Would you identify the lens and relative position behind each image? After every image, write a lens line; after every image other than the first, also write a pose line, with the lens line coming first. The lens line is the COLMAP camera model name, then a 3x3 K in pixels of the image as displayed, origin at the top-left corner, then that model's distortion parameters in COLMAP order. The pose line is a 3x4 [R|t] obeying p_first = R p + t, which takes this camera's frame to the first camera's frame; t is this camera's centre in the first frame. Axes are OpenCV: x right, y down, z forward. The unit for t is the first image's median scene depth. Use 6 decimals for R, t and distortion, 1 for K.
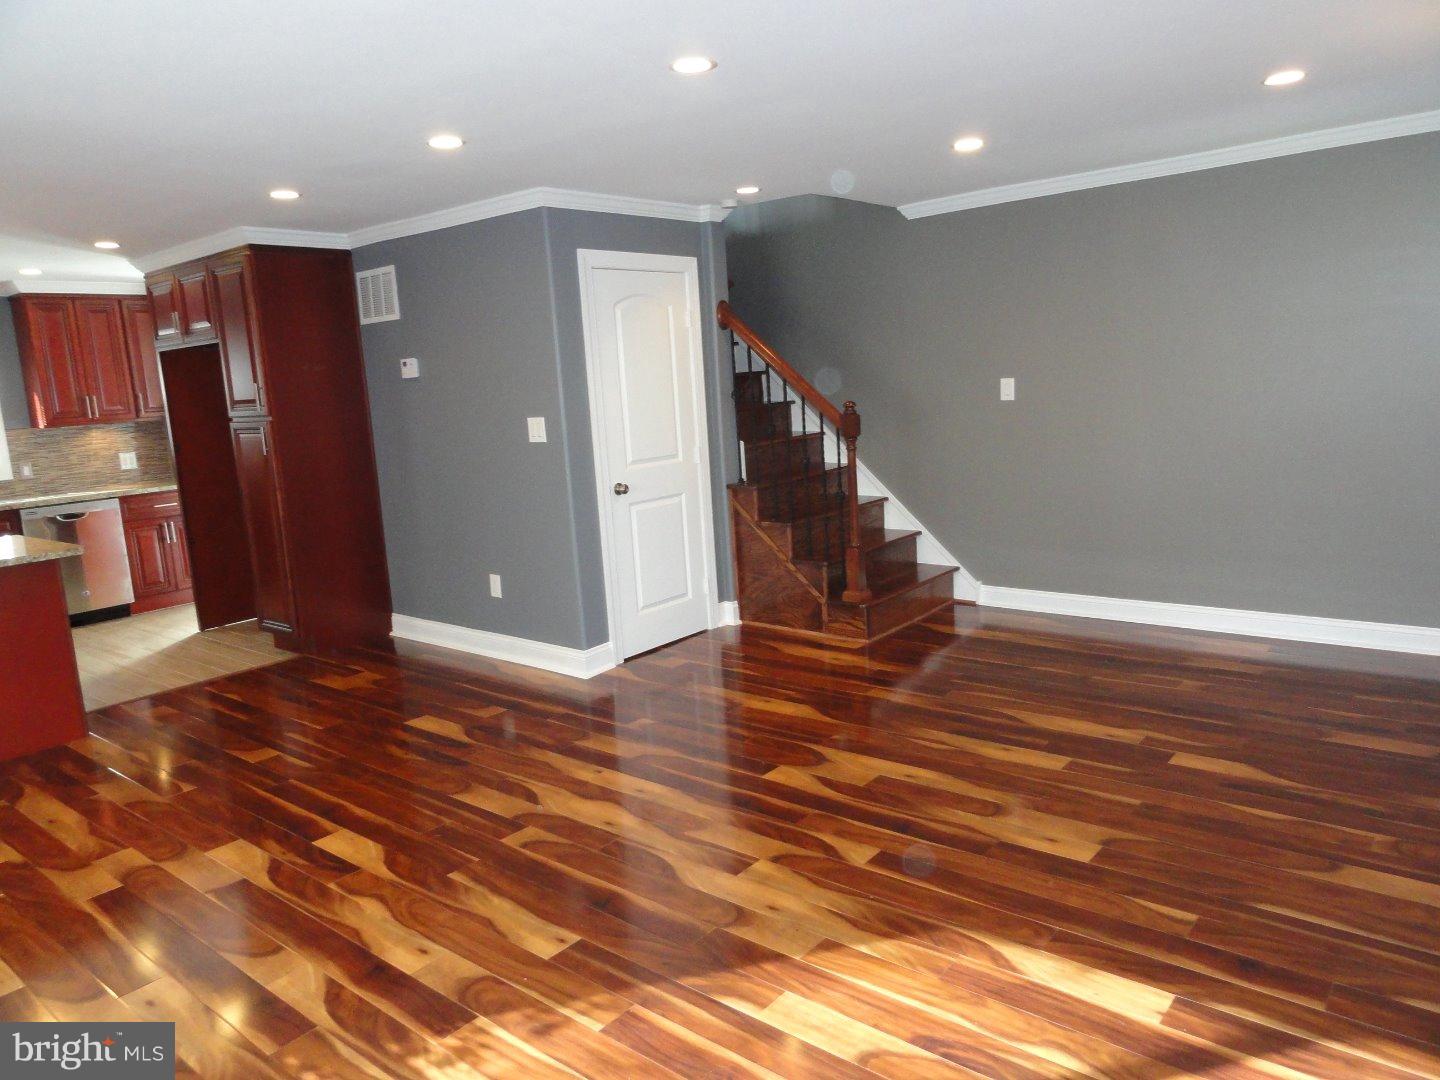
lens RADIAL K [[1005.9, 0, 719.5], [0, 1005.9, 535.4], [0, 0, 1]] dist [-0.005457, 0.011483]
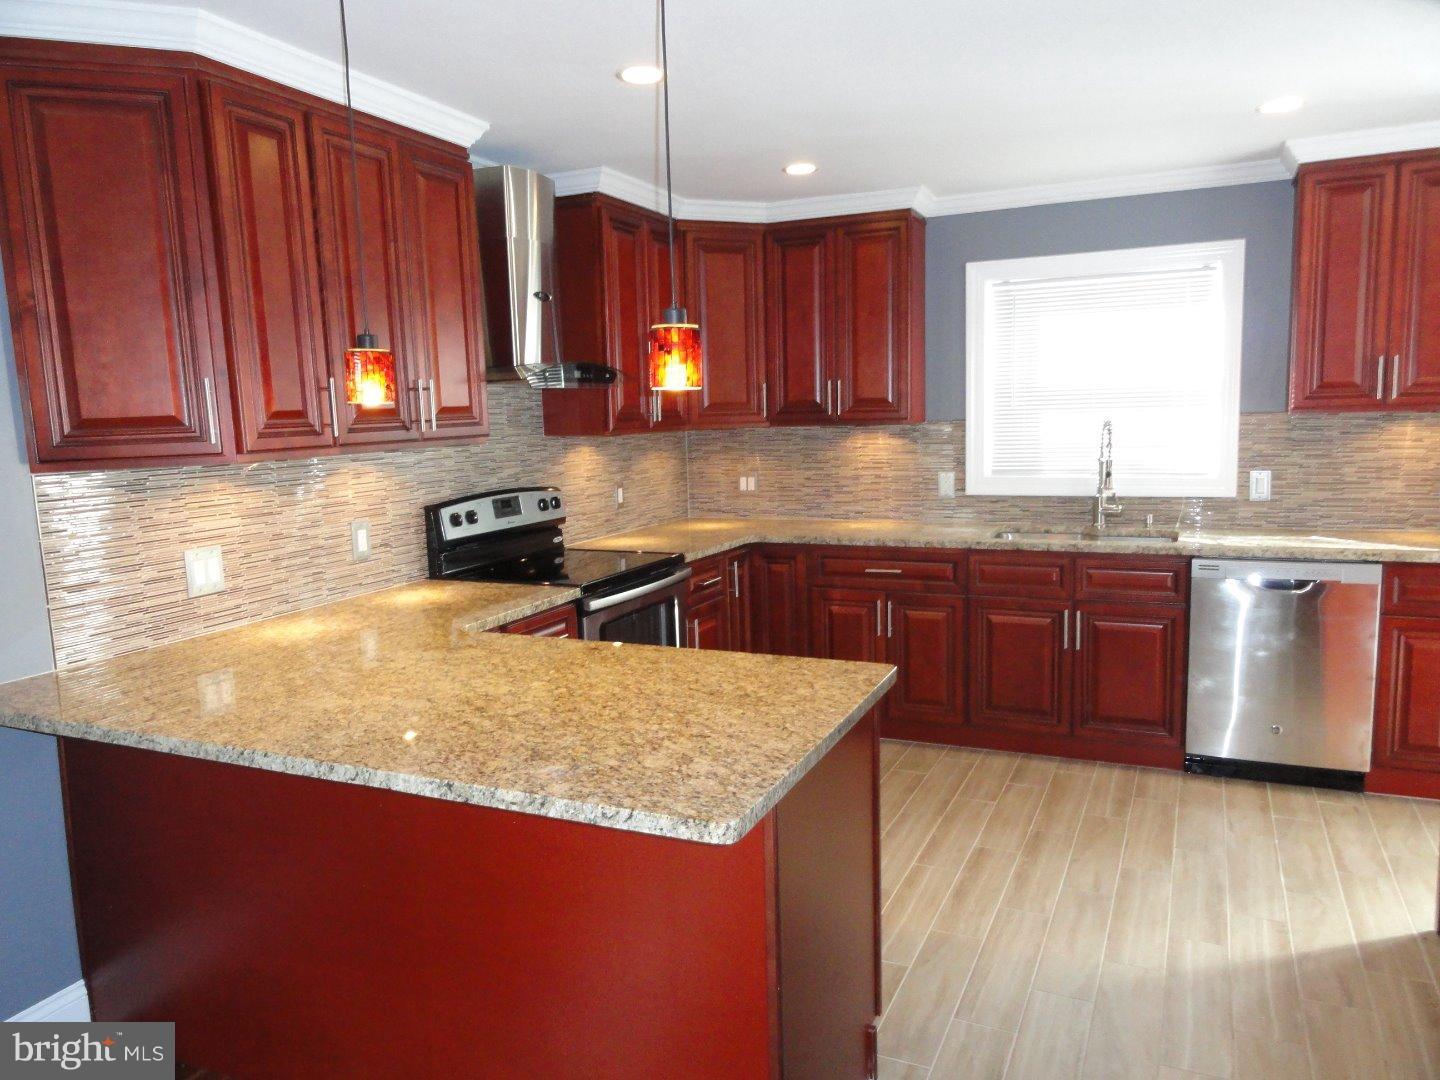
lens RADIAL K [[1005.9, 0, 715.5], [0, 1005.9, 542.2], [0, 0, 1]] dist [-0.005457, 0.011483]
pose [[0.251017, 0.178051, -0.951466, -0.286102], [-0.139948, 0.979286, 0.146336, -0.099418], [0.957813, 0.096423, 0.270736, 0.741739]]
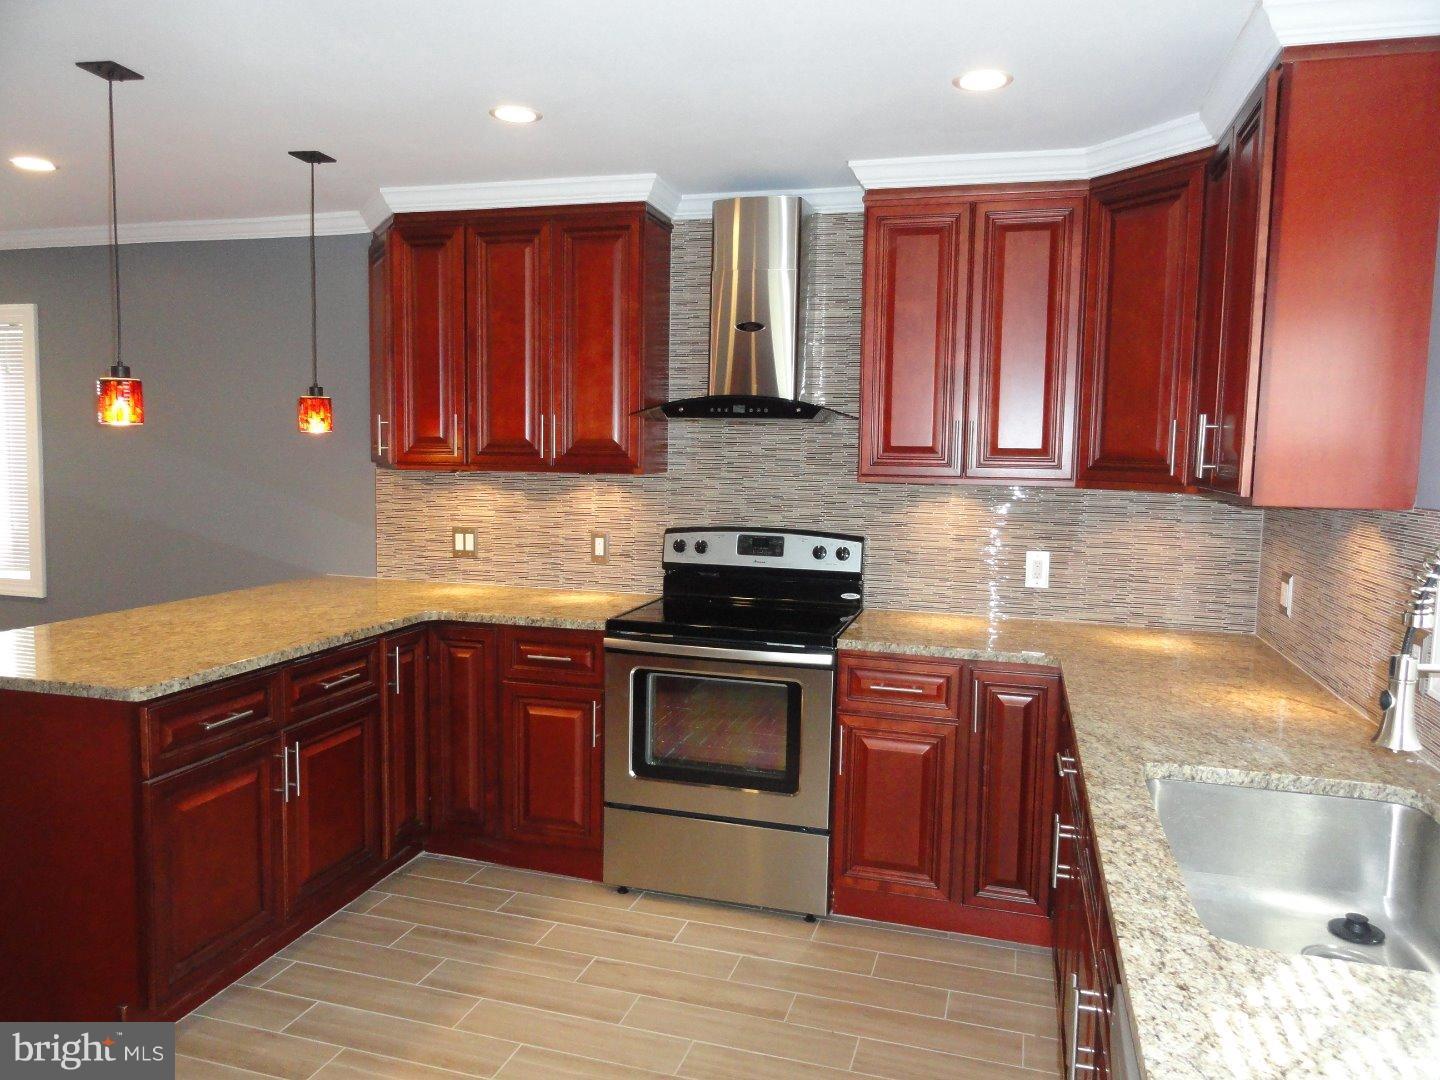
lens RADIAL K [[1005.9, 0, 722.0], [0, 1005.9, 544.4], [0, 0, 1]] dist [-0.005457, 0.011483]
pose [[-0.915567, 0.077262, -0.394674, -0.708168], [-0.031438, 0.964619, 0.261765, -0.179139], [0.400934, 0.252072, -0.880745, 1.385154]]
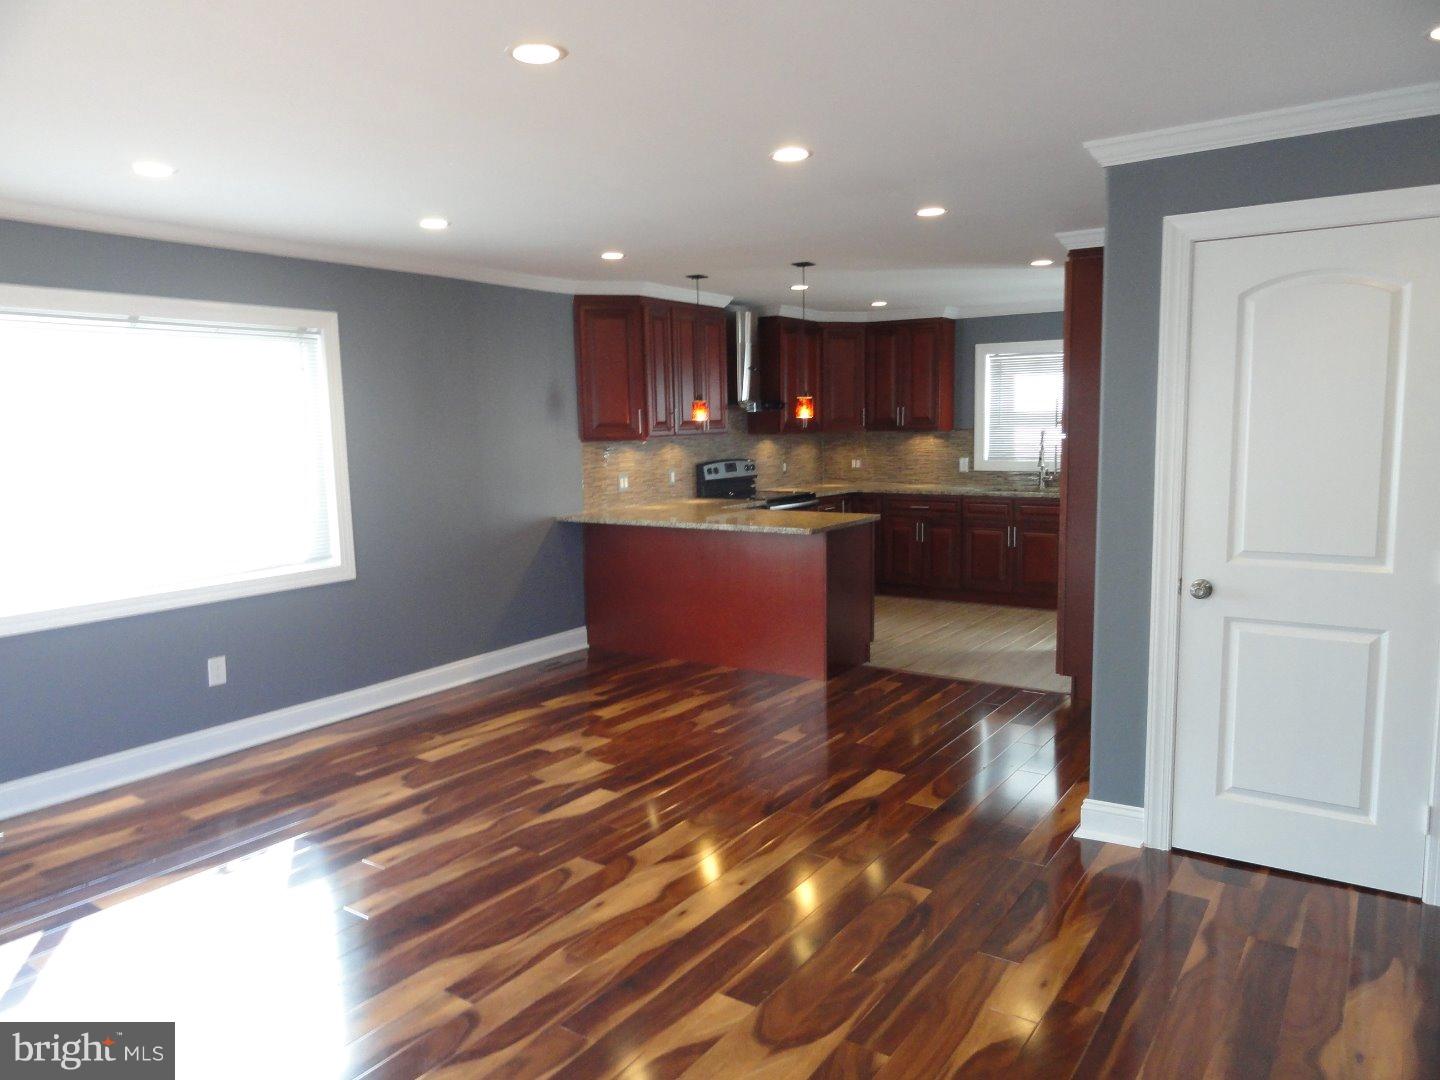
lens RADIAL K [[1005.9, 0, 718.1], [0, 1005.9, 543.6], [0, 0, 1]] dist [-0.005457, 0.011483]
pose [[0.093476, 0.178336, -0.979520, 0.475845], [-0.147678, 0.975428, 0.163498, -0.130081], [0.984608, 0.129370, 0.117515, 0.611411]]
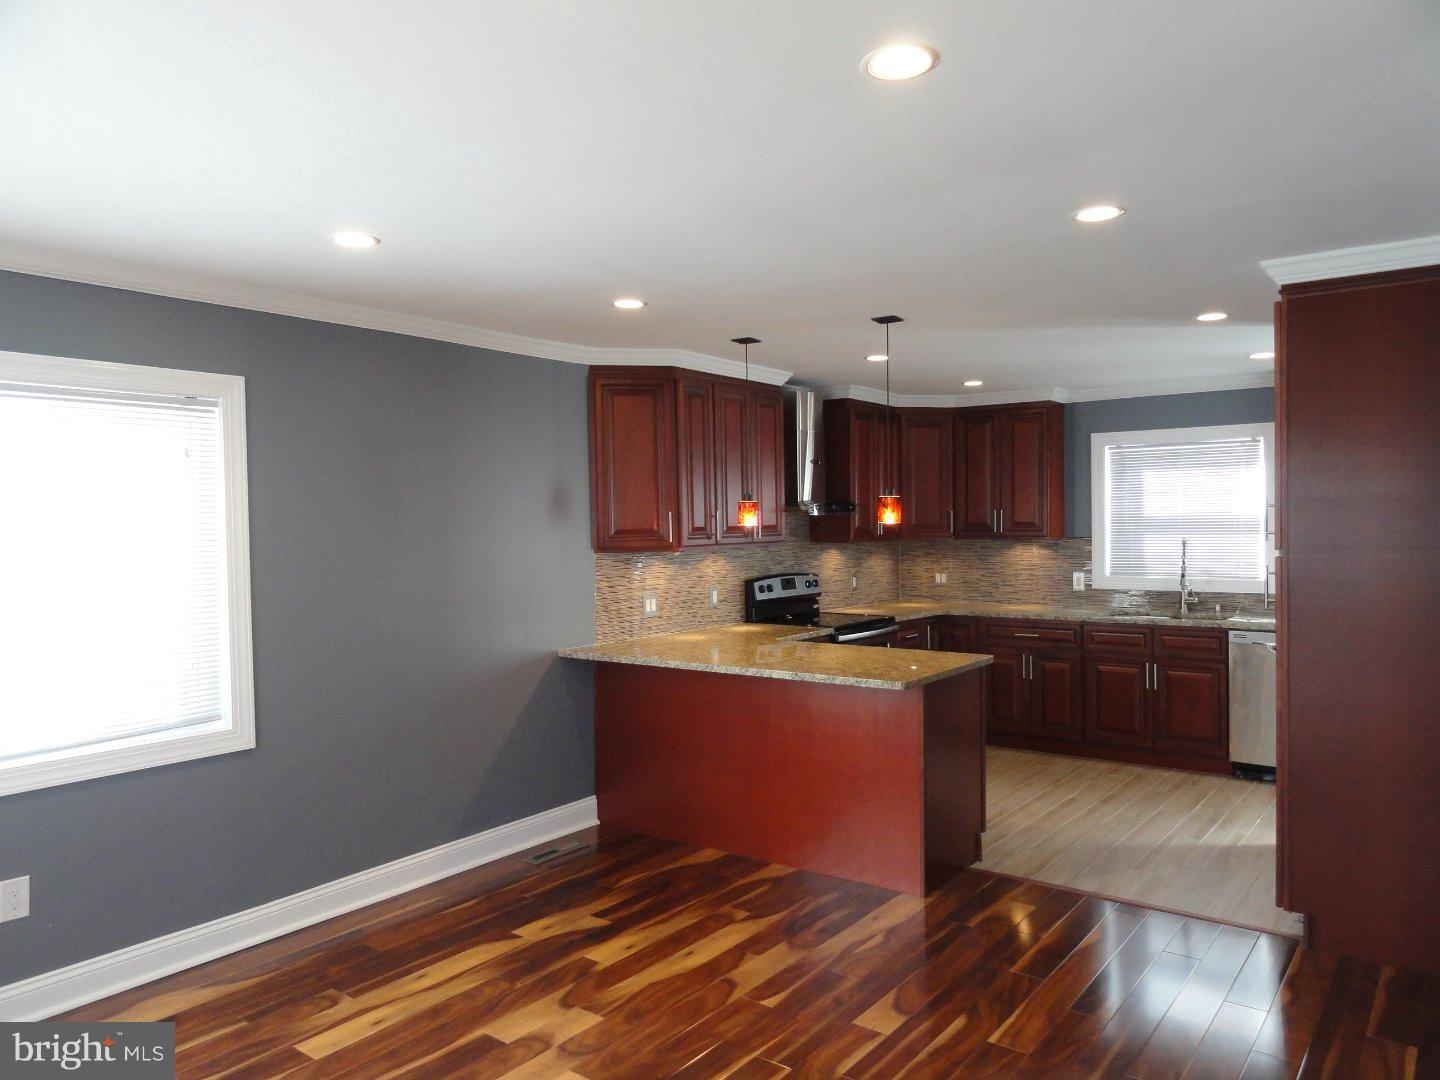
lens RADIAL K [[1005.9, 0, 723.3], [0, 1005.9, 542.8], [0, 0, 1]] dist [-0.005457, 0.011483]
pose [[0.041918, 0.078218, -0.996055, 0.178986], [-0.149946, 0.986132, 0.071129, -0.120522], [0.987805, 0.146372, 0.053065, 0.643748]]
